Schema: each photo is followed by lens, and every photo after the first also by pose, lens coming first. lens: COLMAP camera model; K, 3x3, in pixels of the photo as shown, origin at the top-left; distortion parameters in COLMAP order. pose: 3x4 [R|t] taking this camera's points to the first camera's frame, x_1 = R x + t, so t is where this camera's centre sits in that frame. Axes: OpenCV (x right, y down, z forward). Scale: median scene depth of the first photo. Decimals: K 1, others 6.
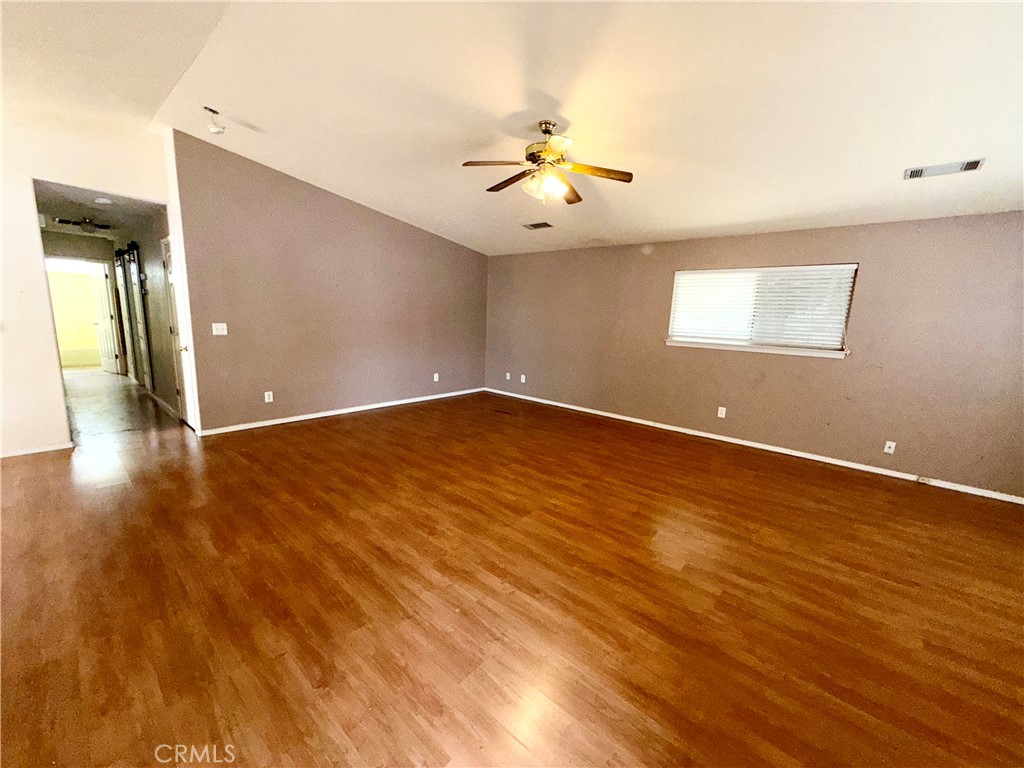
lens RADIAL K [[408.9, 0, 514.4], [0, 408.9, 382.8], [0, 0, 1]] dist [-0.003057, 0.000725]
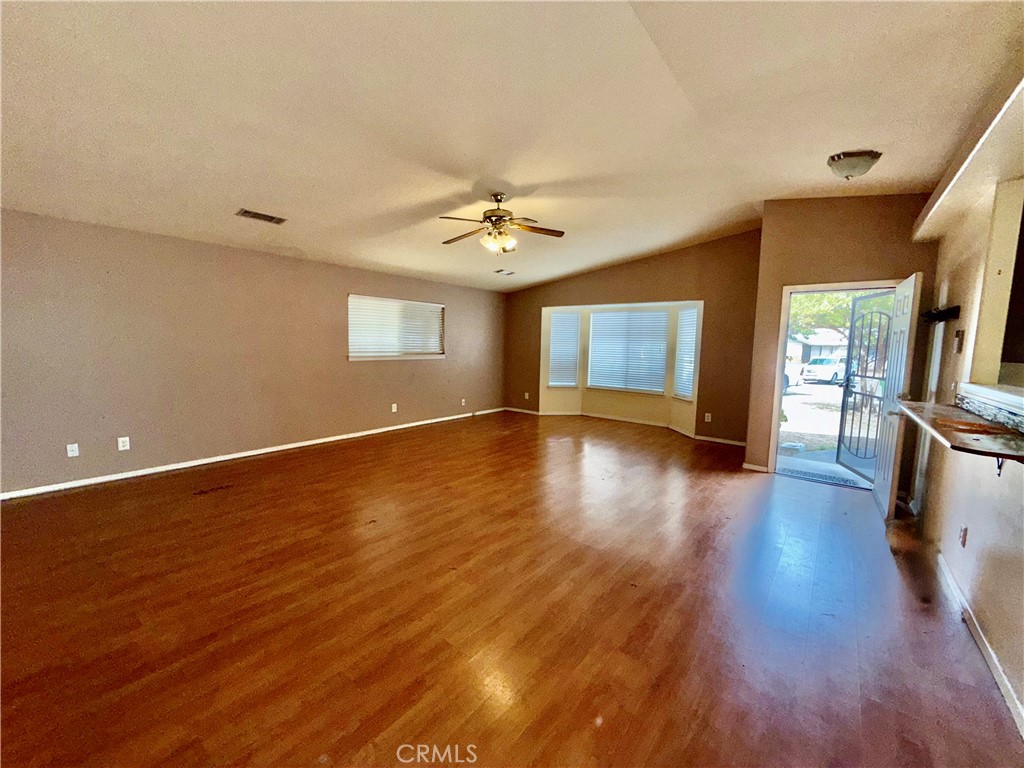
lens RADIAL K [[408.9, 0, 507.8], [0, 408.9, 387.6], [0, 0, 1]] dist [-0.003057, 0.000725]
pose [[-0.042760, -0.149056, 0.987904, -0.946614], [0.138798, 0.978333, 0.153619, -0.169543], [-0.989397, 0.143688, -0.021144, 0.797170]]
